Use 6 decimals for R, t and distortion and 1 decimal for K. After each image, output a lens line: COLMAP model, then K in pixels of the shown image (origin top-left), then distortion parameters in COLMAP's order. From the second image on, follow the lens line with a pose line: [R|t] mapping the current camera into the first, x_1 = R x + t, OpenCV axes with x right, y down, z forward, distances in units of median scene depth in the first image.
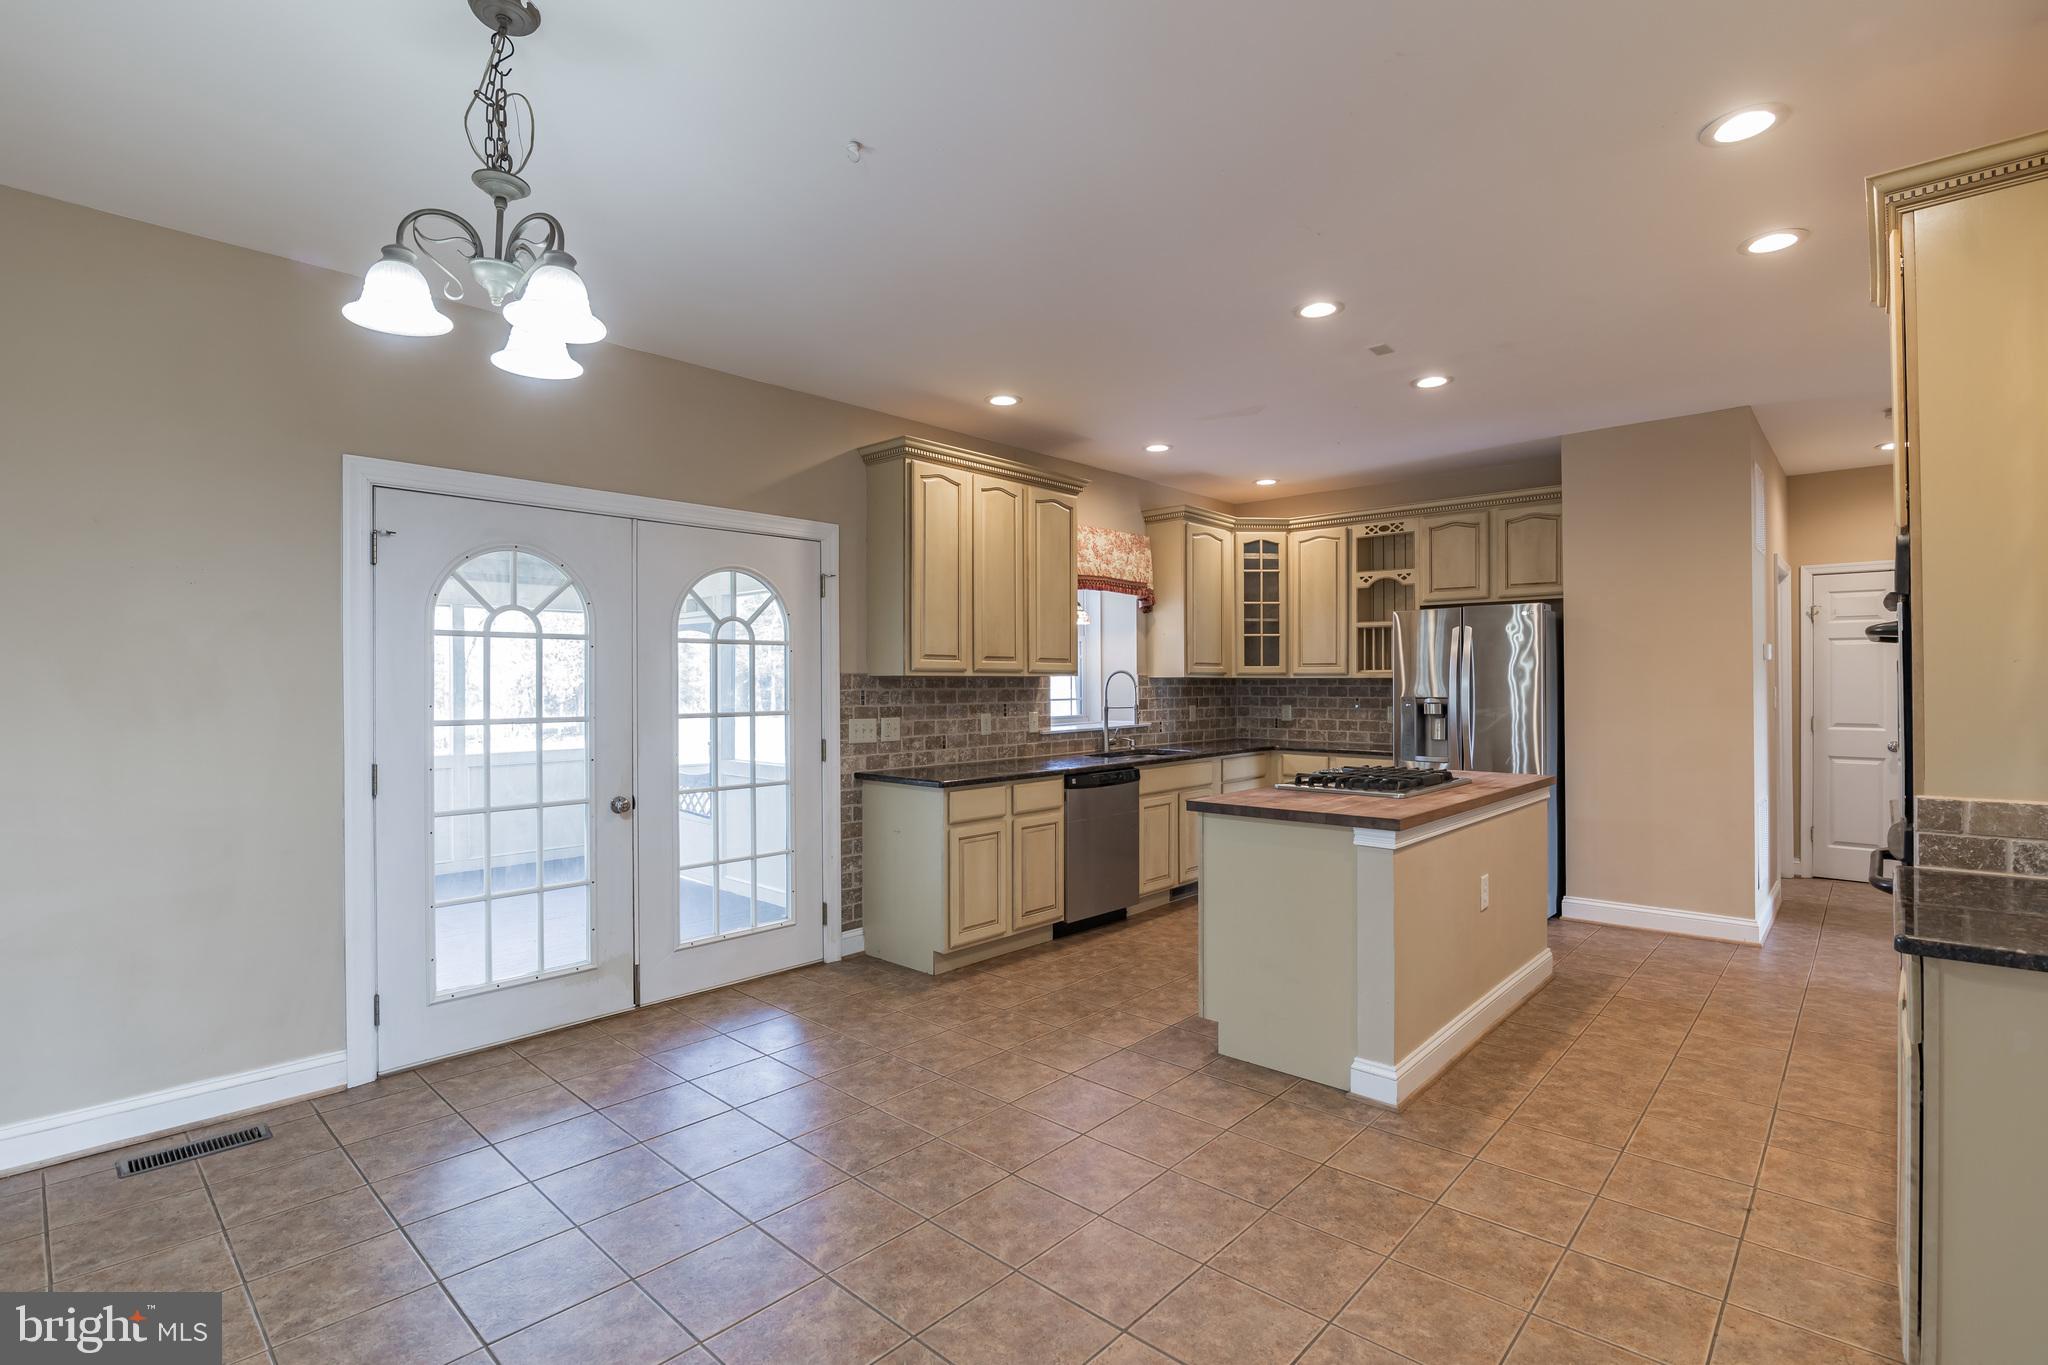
lens RADIAL K [[958.2, 0, 1012.4], [0, 958.2, 683.9], [0, 0, 1]] dist [-0.019183, 0.001567]
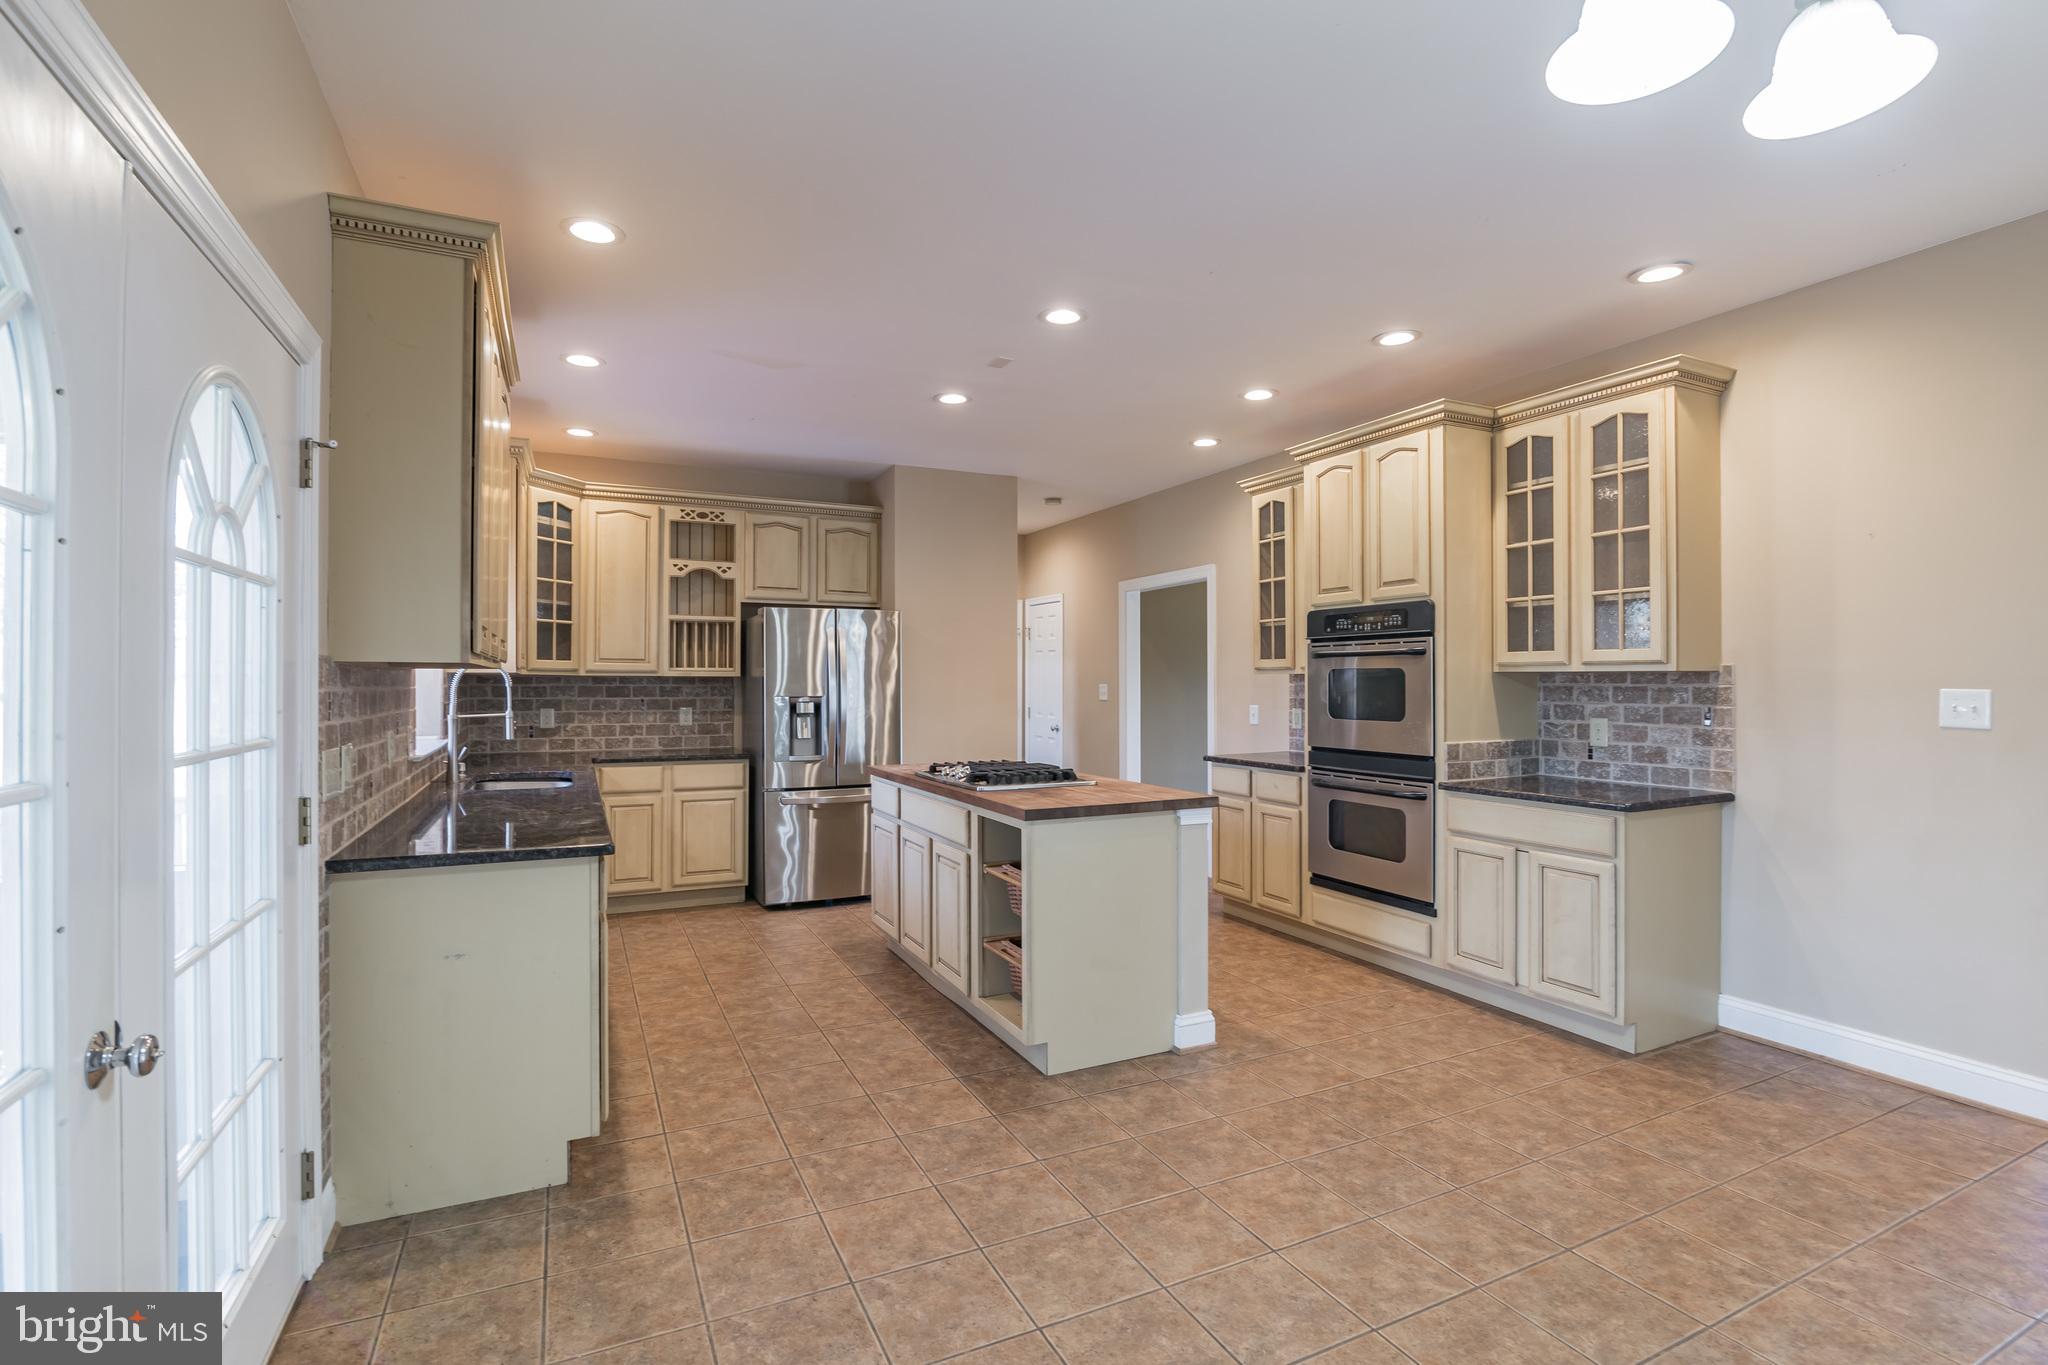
lens RADIAL K [[958.2, 0, 1023.5], [0, 958.2, 680.2], [0, 0, 1]] dist [-0.019183, 0.001567]
pose [[0.353181, 0.006108, 0.935535, -0.408926], [-0.001357, 0.999981, -0.006017, 0.002872], [-0.935554, 0.000855, 0.353182, 0.421184]]
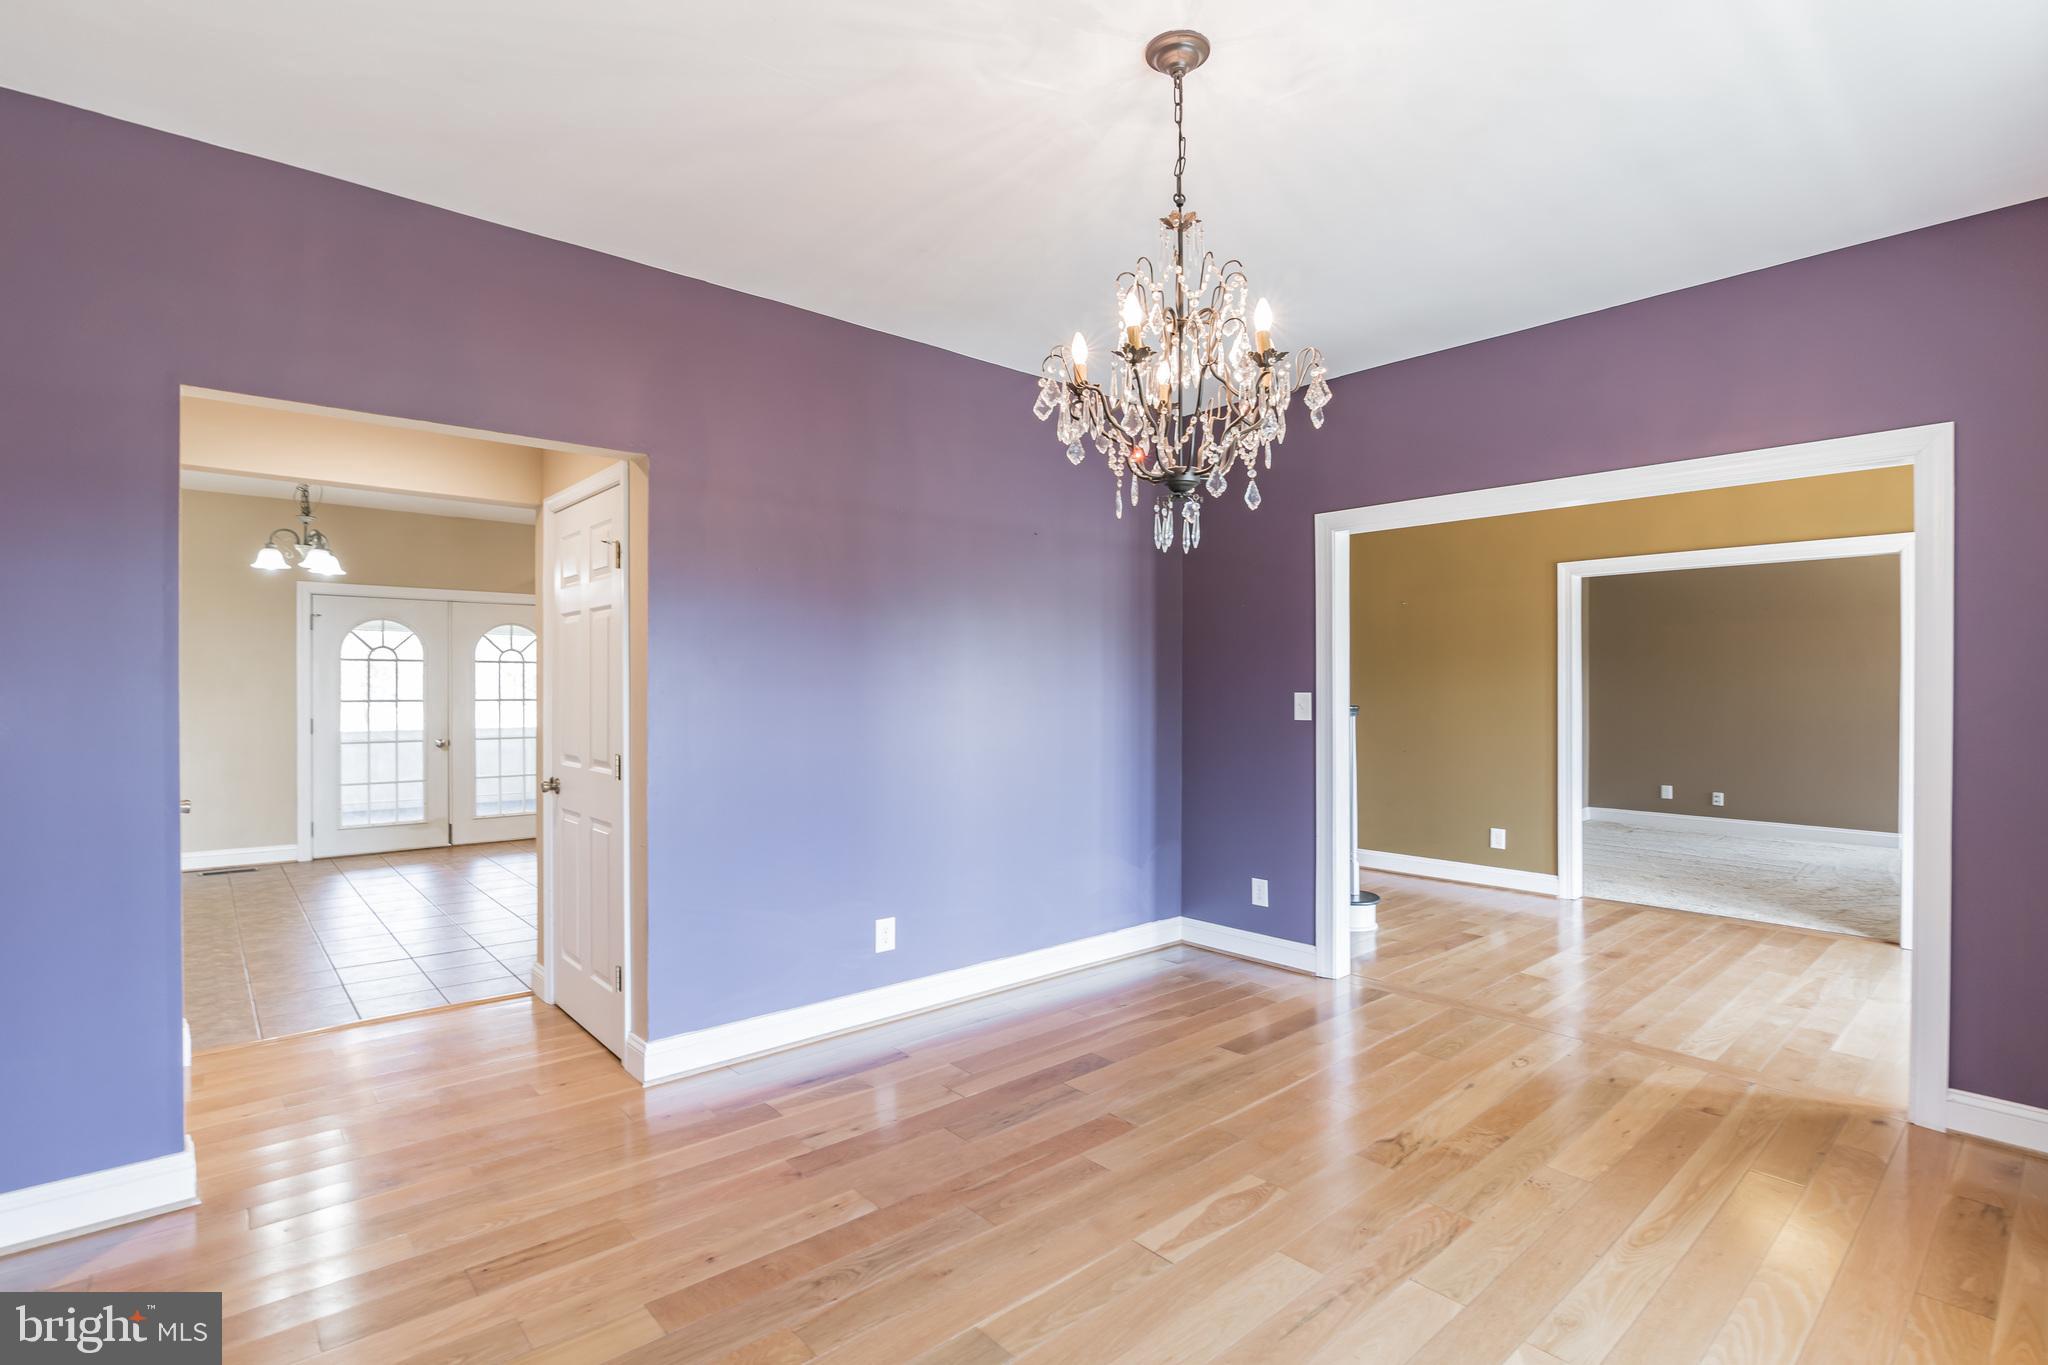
lens RADIAL K [[958.2, 0, 1020.1], [0, 958.2, 688.4], [0, 0, 1]] dist [-0.019183, 0.001567]
pose [[0.995749, 0.001542, -0.092093, 0.667597], [-0.001420, 0.999998, 0.001397, 0.003824], [0.092095, -0.001260, 0.995749, -0.597426]]
